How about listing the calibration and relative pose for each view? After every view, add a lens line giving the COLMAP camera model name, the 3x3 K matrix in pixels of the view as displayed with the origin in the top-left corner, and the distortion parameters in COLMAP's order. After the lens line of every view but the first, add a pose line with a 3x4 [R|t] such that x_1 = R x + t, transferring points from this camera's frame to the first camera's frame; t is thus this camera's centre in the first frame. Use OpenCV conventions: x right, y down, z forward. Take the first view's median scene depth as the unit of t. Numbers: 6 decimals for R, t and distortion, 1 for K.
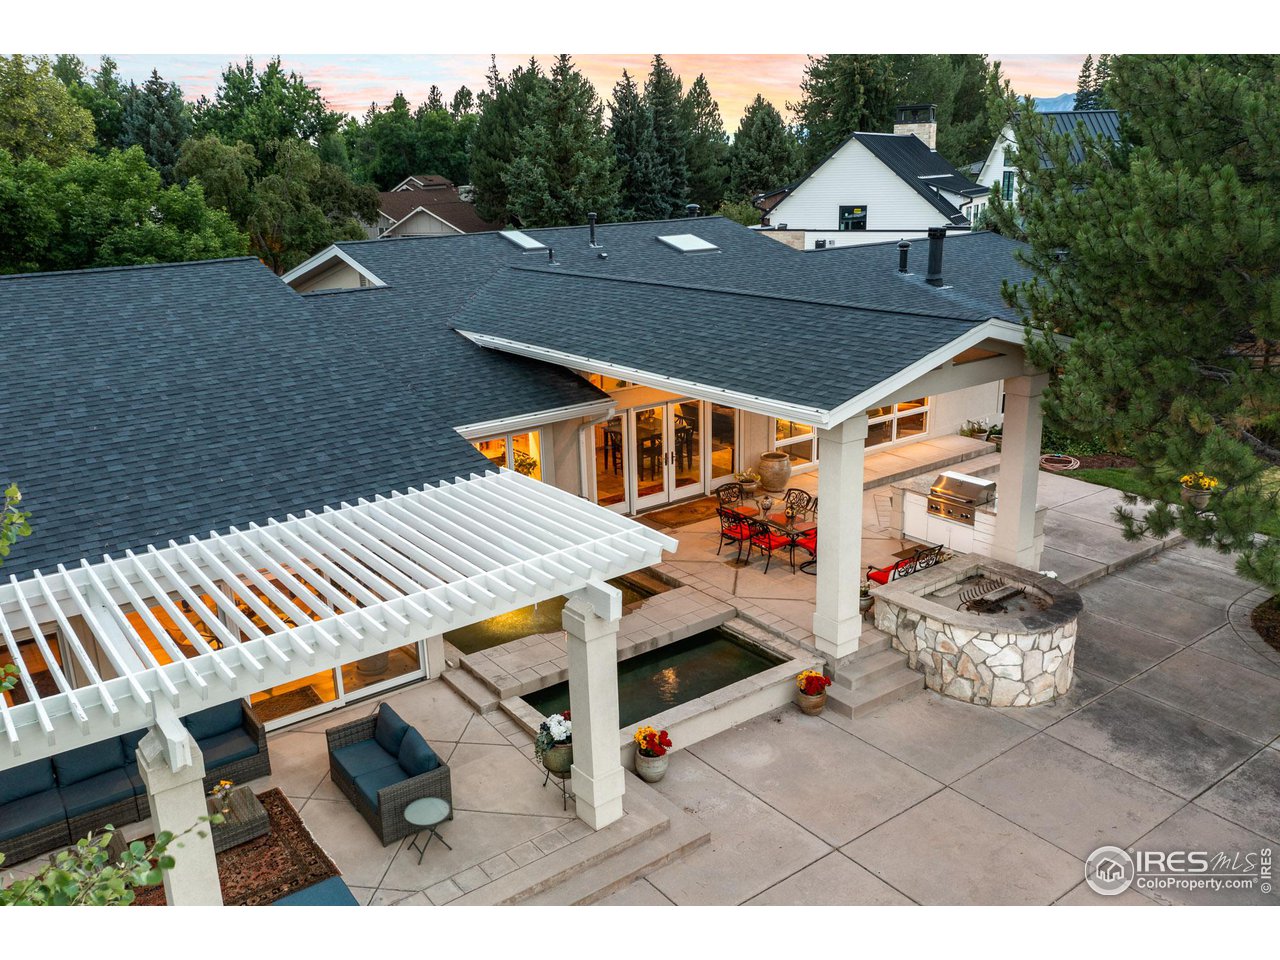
lens RADIAL K [[1034.9, 0, 640.0], [0, 1034.9, 480.0], [0, 0, 1]] dist [0.008949, -0.006843]
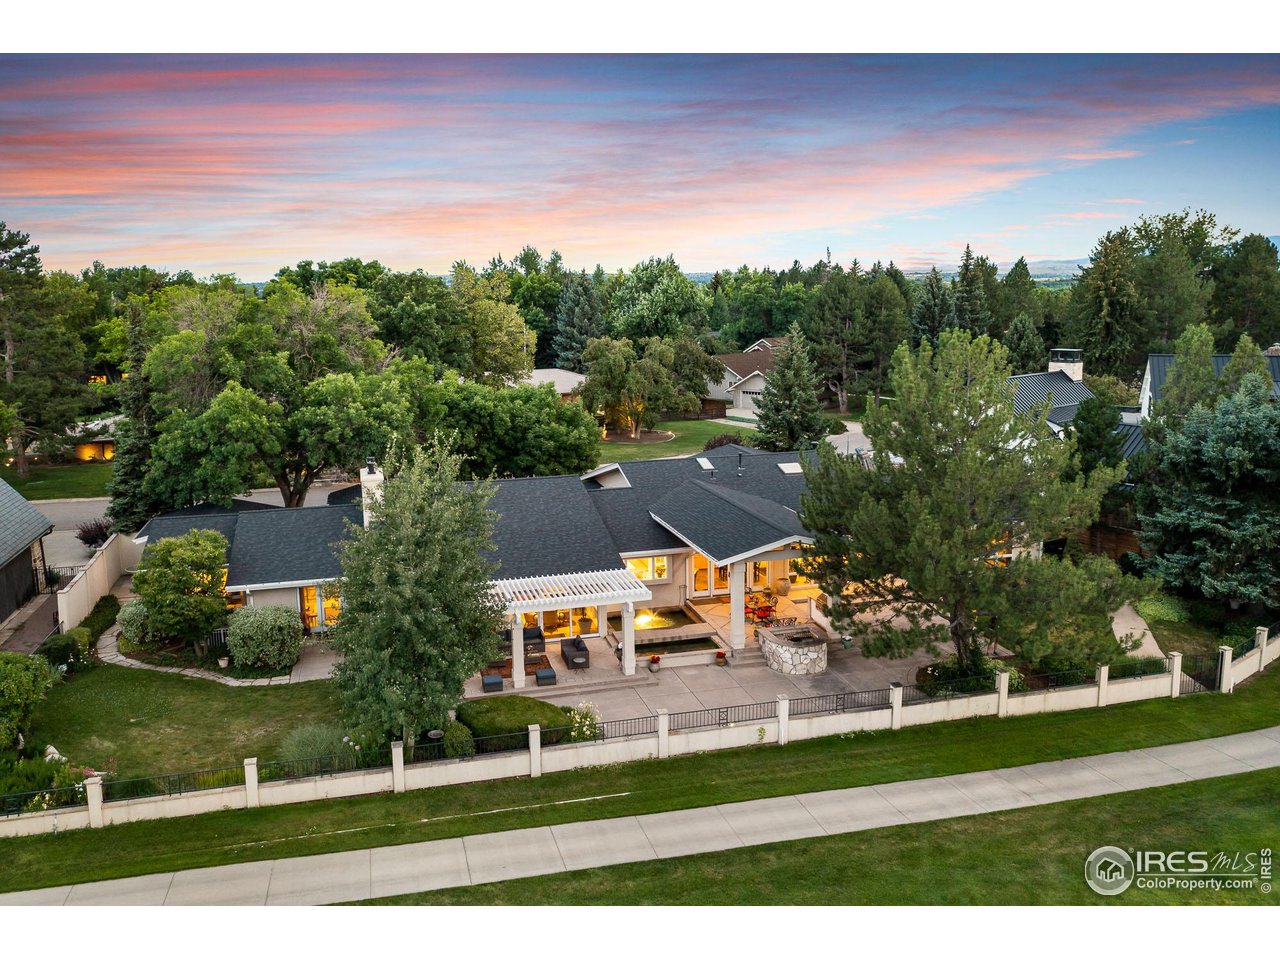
lens RADIAL K [[1034.9, 0, 640.0], [0, 1034.9, 480.0], [0, 0, 1]] dist [0.008949, -0.006843]
pose [[0.930346, 0.082080, -0.357378, 0.370645], [-0.119166, 0.989401, -0.082980, -0.007561], [0.346779, 0.119787, 0.930266, -0.710754]]
